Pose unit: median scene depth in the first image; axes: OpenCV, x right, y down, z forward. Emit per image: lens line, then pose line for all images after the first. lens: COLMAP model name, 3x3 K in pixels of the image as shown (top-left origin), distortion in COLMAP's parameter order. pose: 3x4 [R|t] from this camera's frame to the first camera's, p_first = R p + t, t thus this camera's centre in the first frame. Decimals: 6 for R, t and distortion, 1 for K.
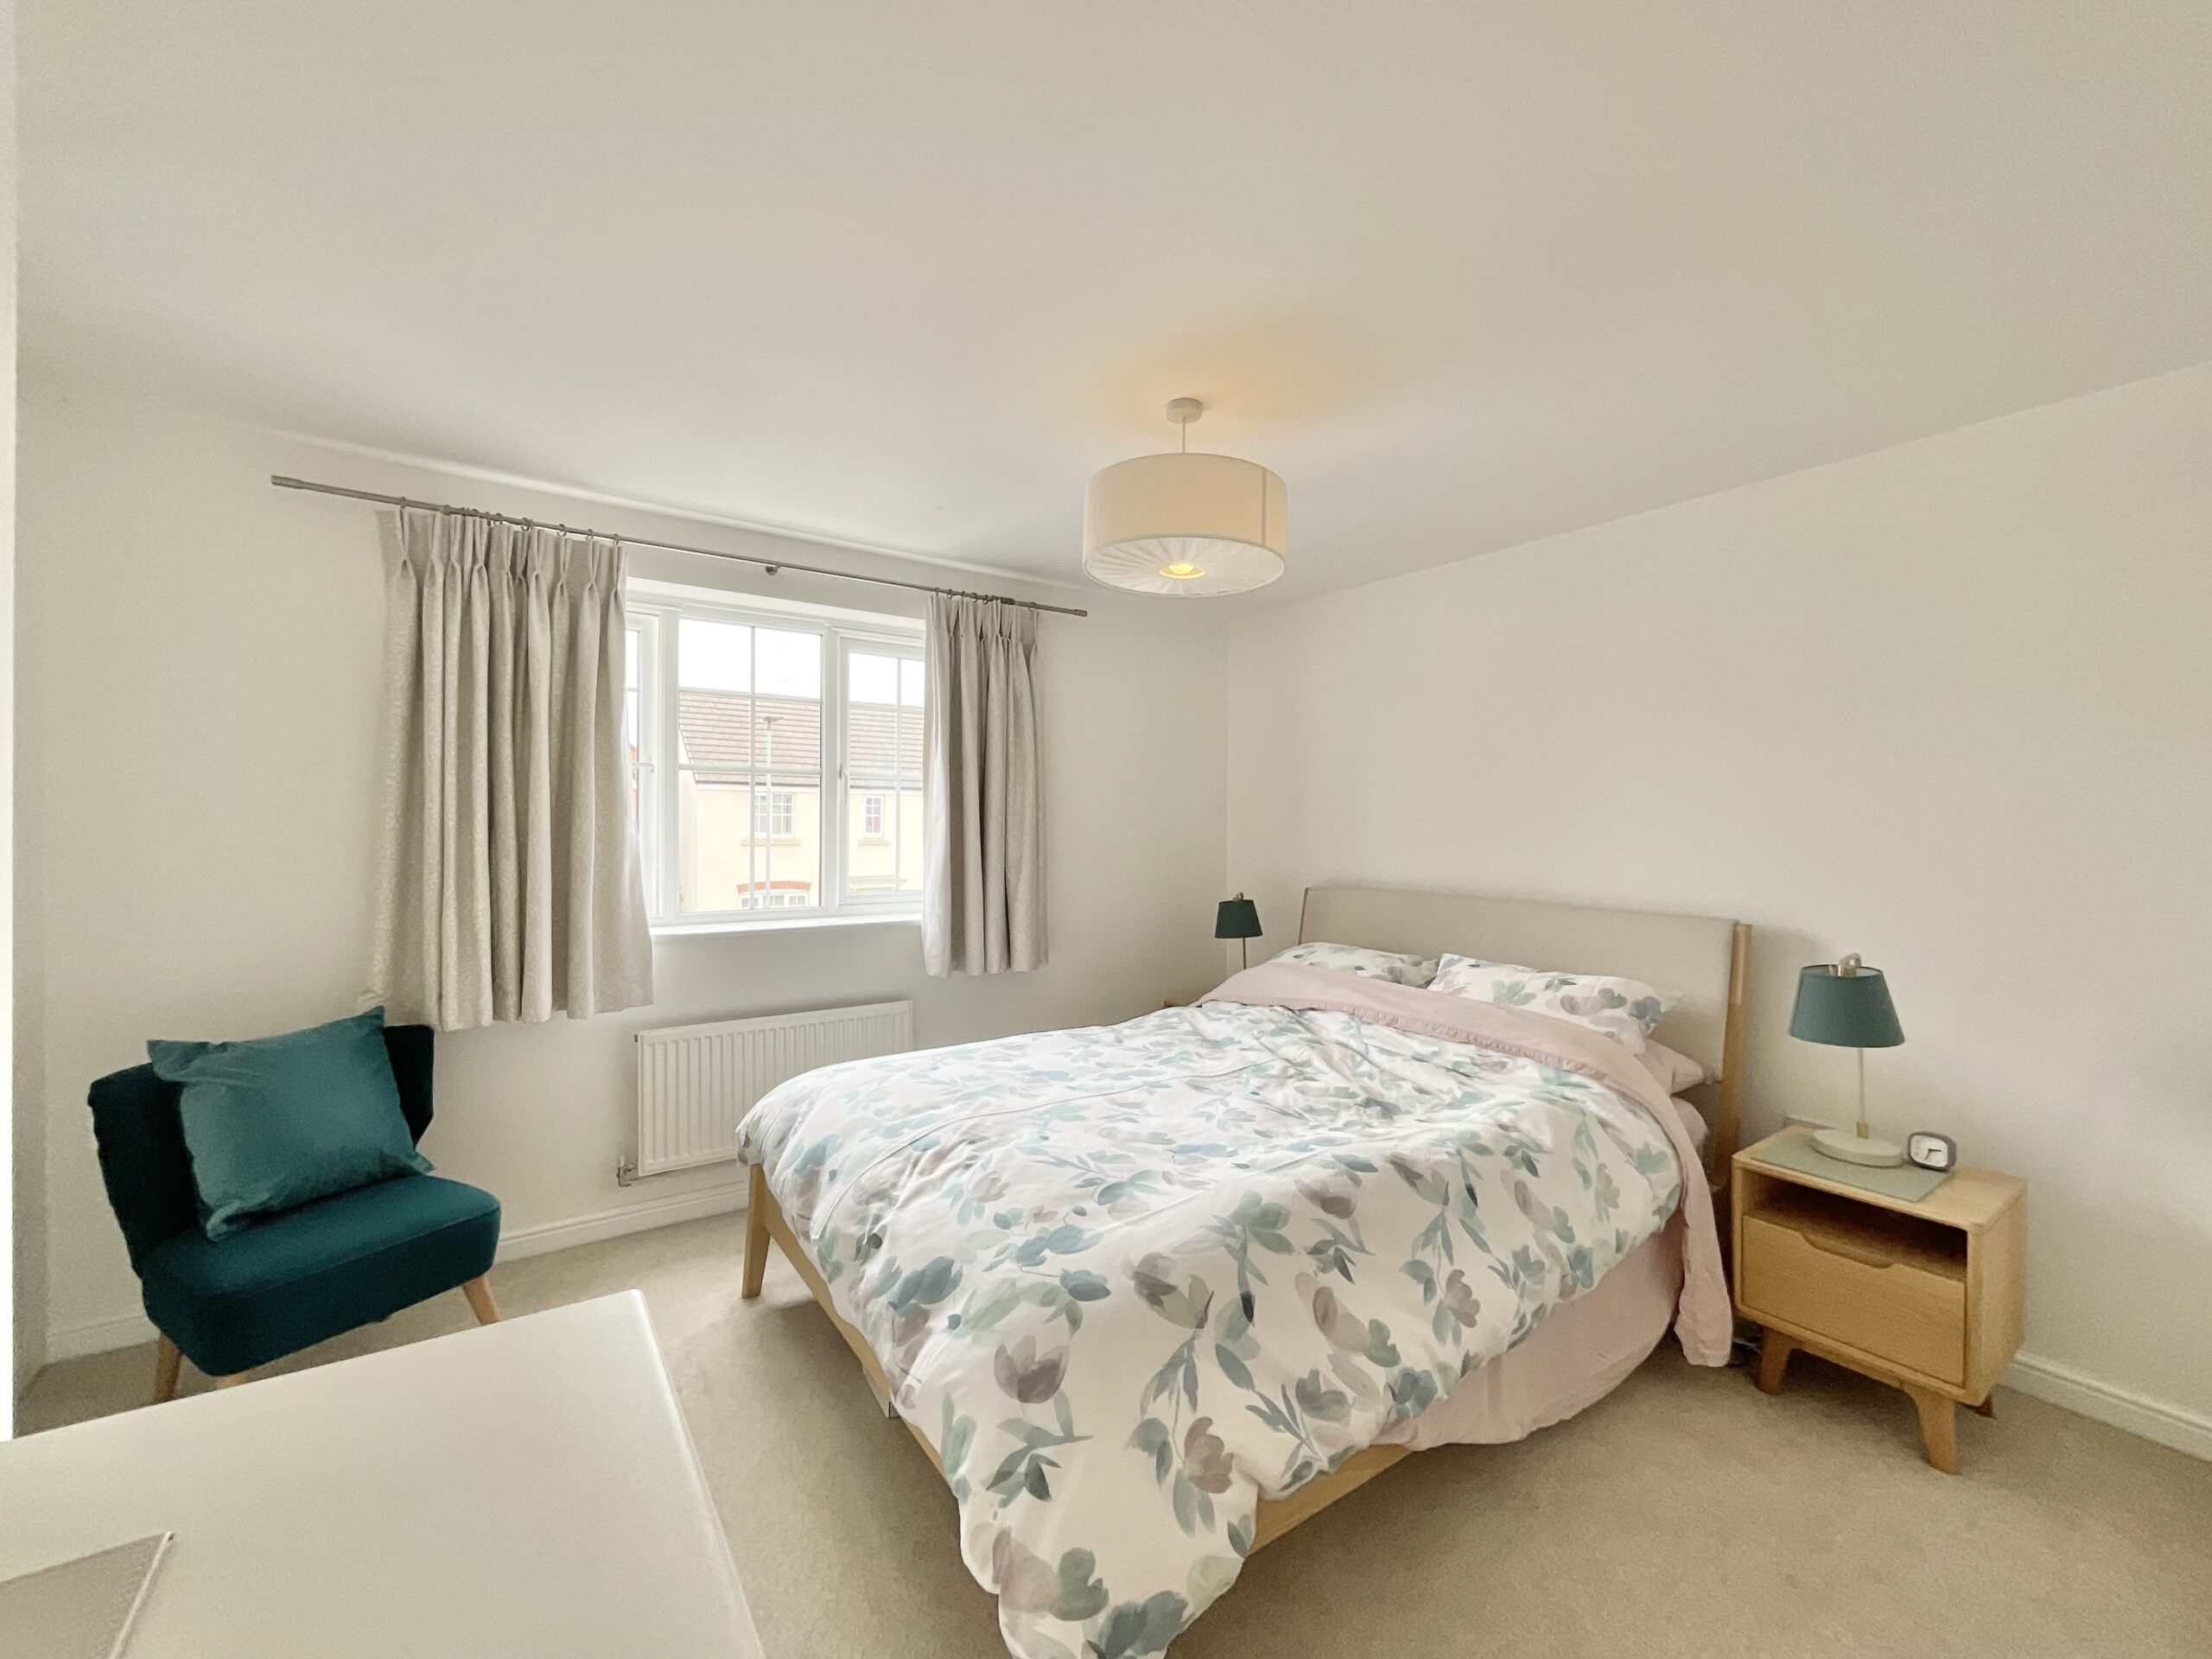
lens RADIAL K [[892.6, 0, 1105.3], [0, 892.6, 833.8], [0, 0, 1]] dist [-0.000144, -0.000285]
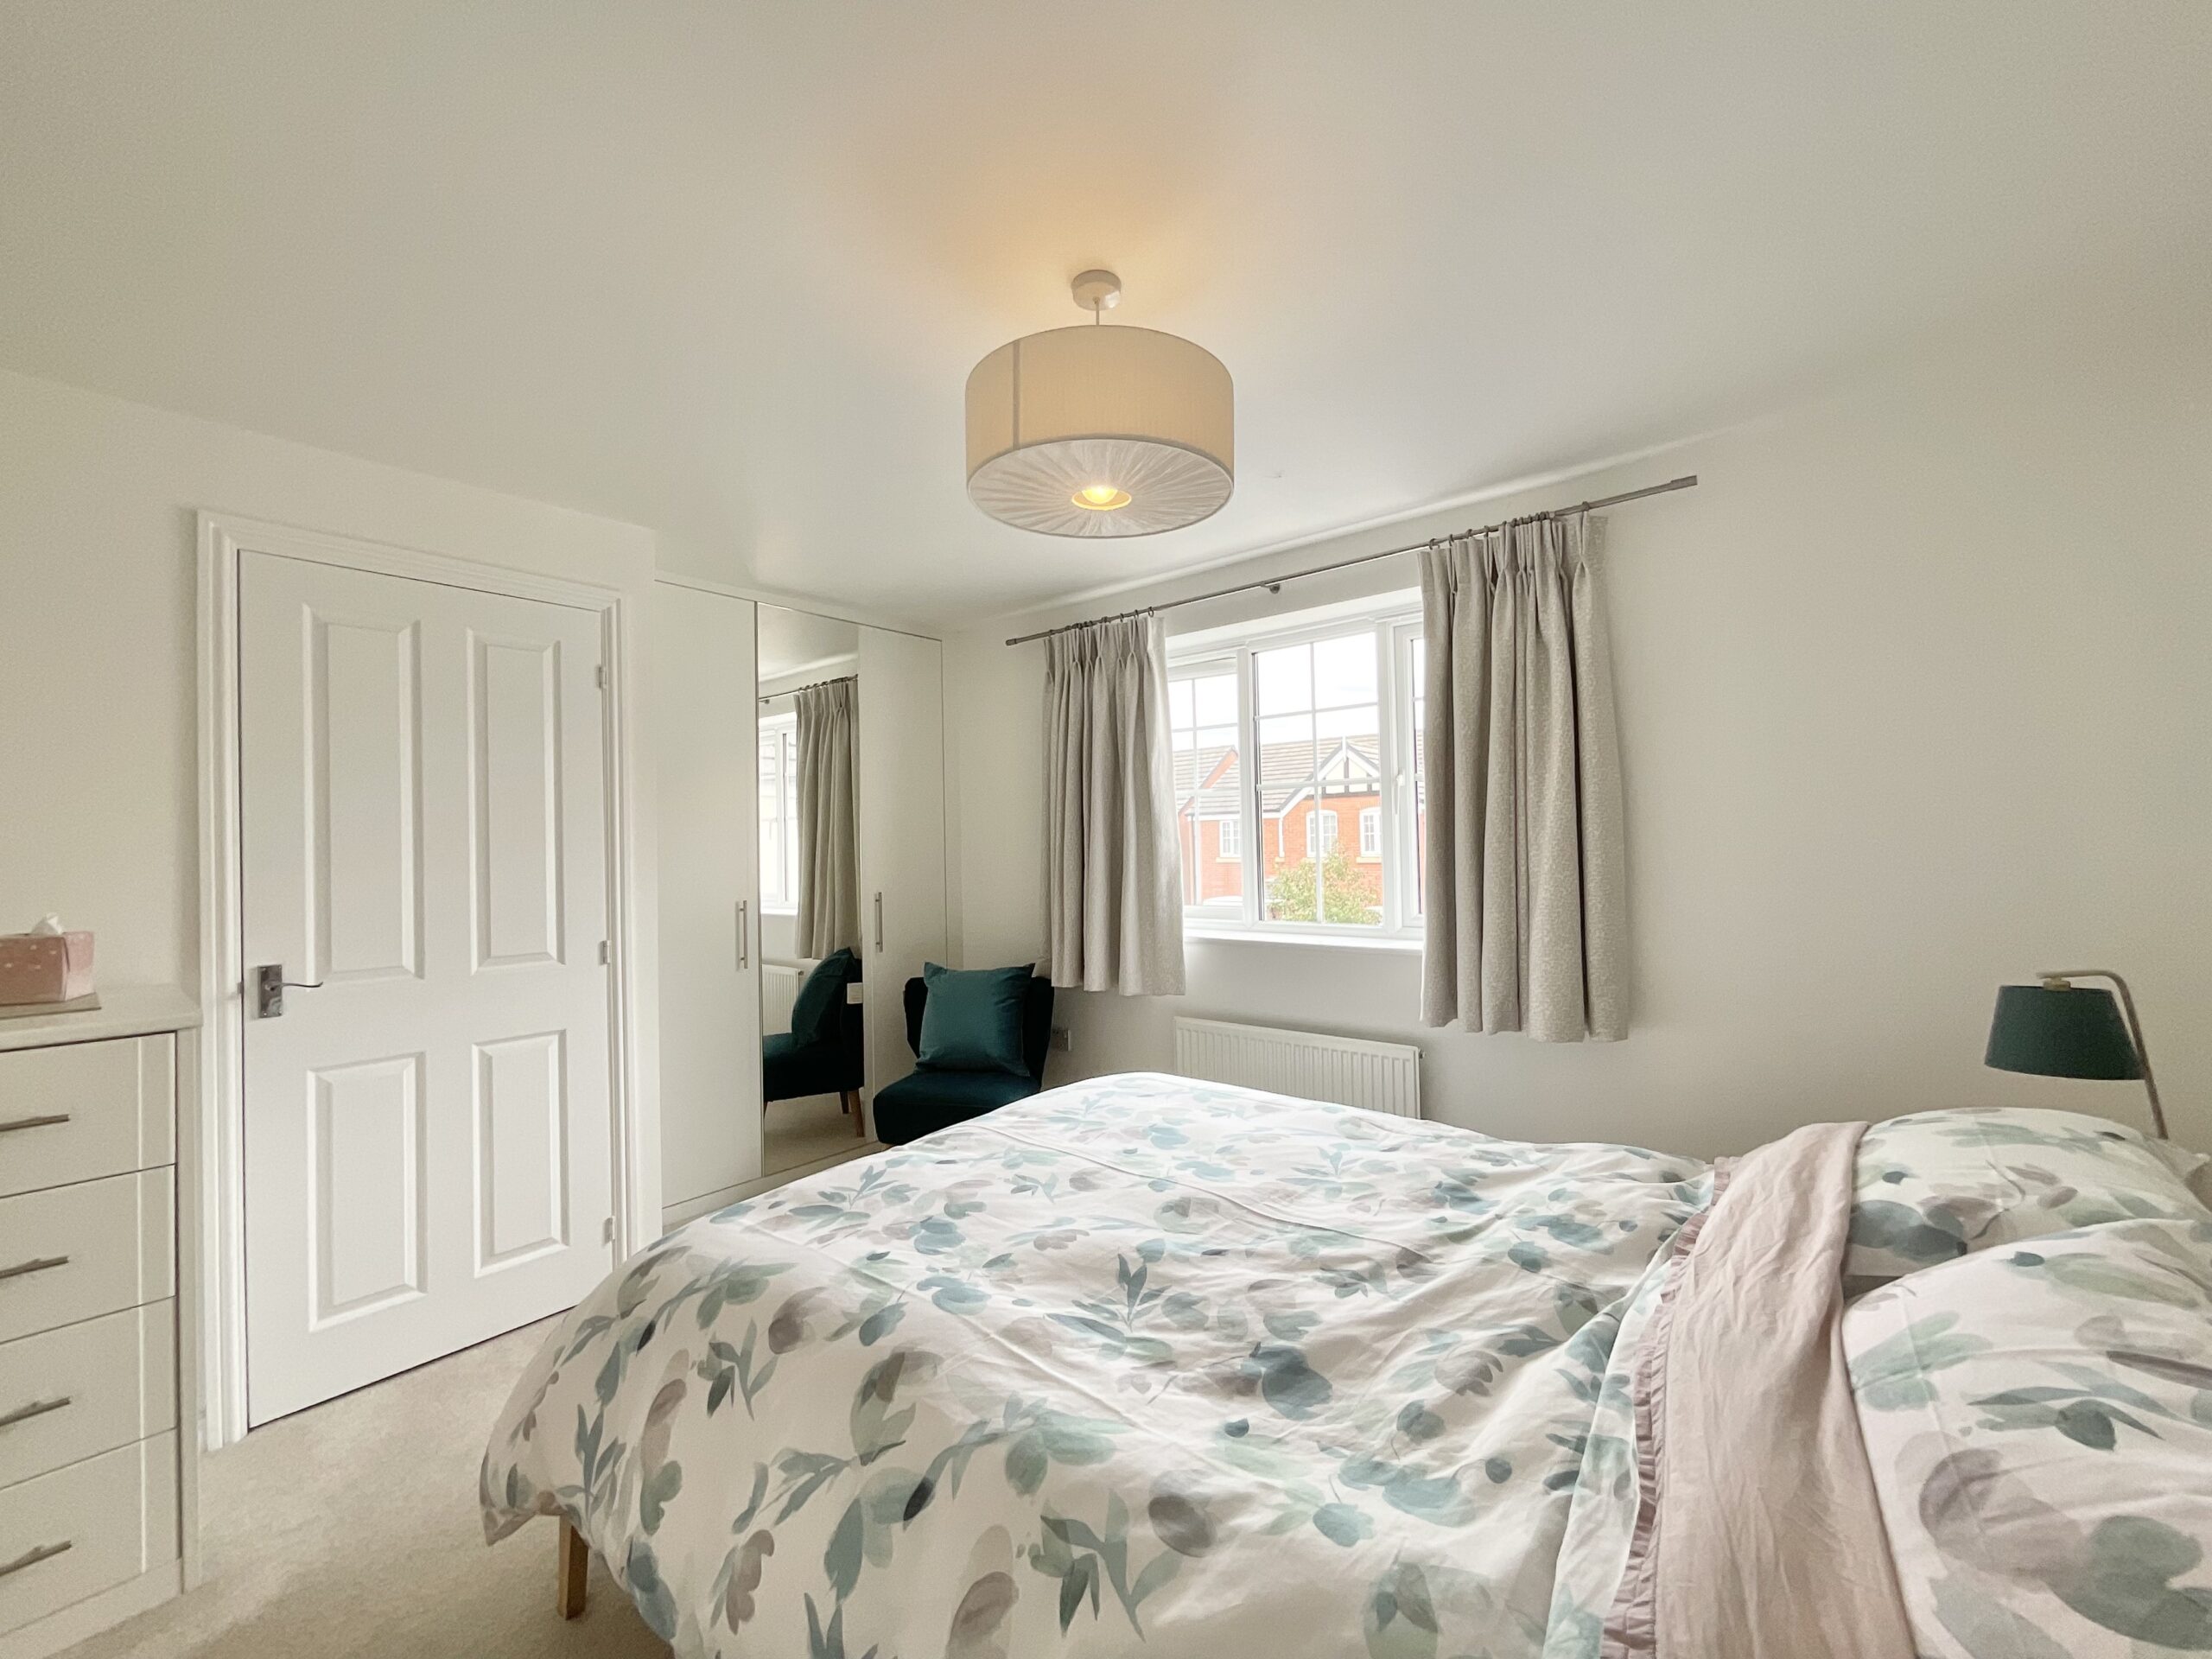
lens RADIAL K [[900.8, 0, 1106.0], [0, 900.8, 829.5], [0, 0, 1]] dist [0.001010, -0.000137]
pose [[0.262641, -0.032330, -0.964352, 0.806164], [0.011634, 0.999472, -0.030339, 0.010787], [0.964823, -0.003251, 0.262879, 0.791146]]
